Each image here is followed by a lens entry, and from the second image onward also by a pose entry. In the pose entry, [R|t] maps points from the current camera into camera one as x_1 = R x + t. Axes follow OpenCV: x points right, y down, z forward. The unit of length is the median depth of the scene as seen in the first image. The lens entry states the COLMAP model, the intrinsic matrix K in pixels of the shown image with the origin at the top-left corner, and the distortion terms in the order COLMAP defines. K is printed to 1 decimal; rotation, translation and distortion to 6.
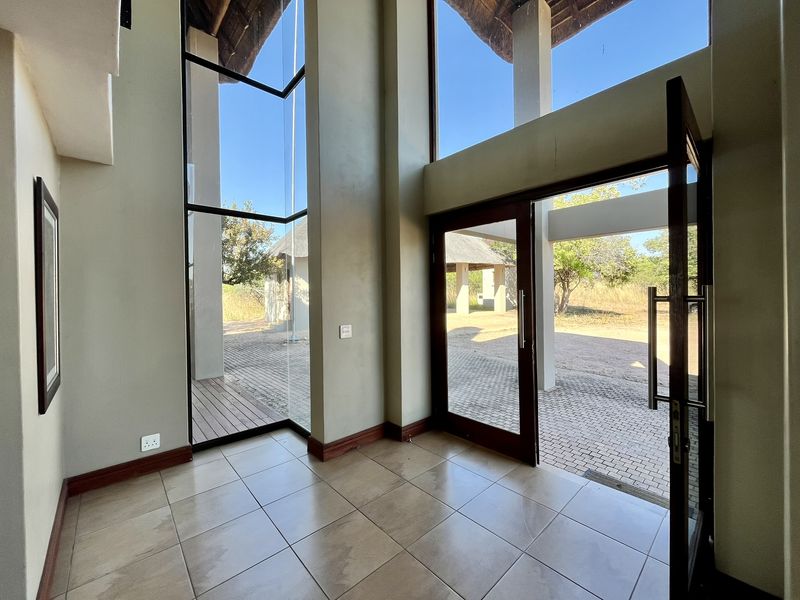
lens RADIAL K [[320.8, 0, 399.5], [0, 320.8, 296.9], [0, 0, 1]] dist [-0.000438, -0.000144]
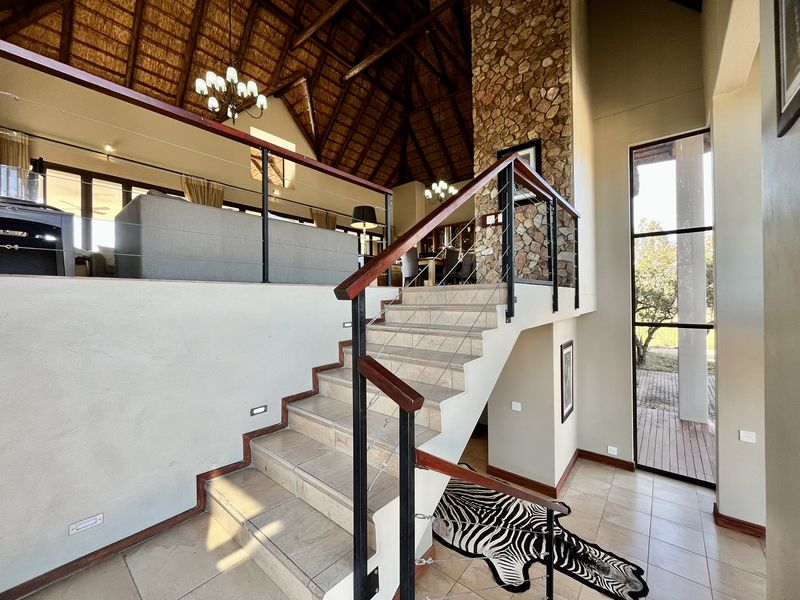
lens RADIAL K [[320.8, 0, 399.5], [0, 320.8, 296.9], [0, 0, 1]] dist [-0.000438, -0.000144]
pose [[0.141483, 0.007074, -0.989915, 0.991254], [0.005923, 0.999951, 0.007993, -0.516919], [0.989923, -0.006994, 0.141434, -0.561735]]
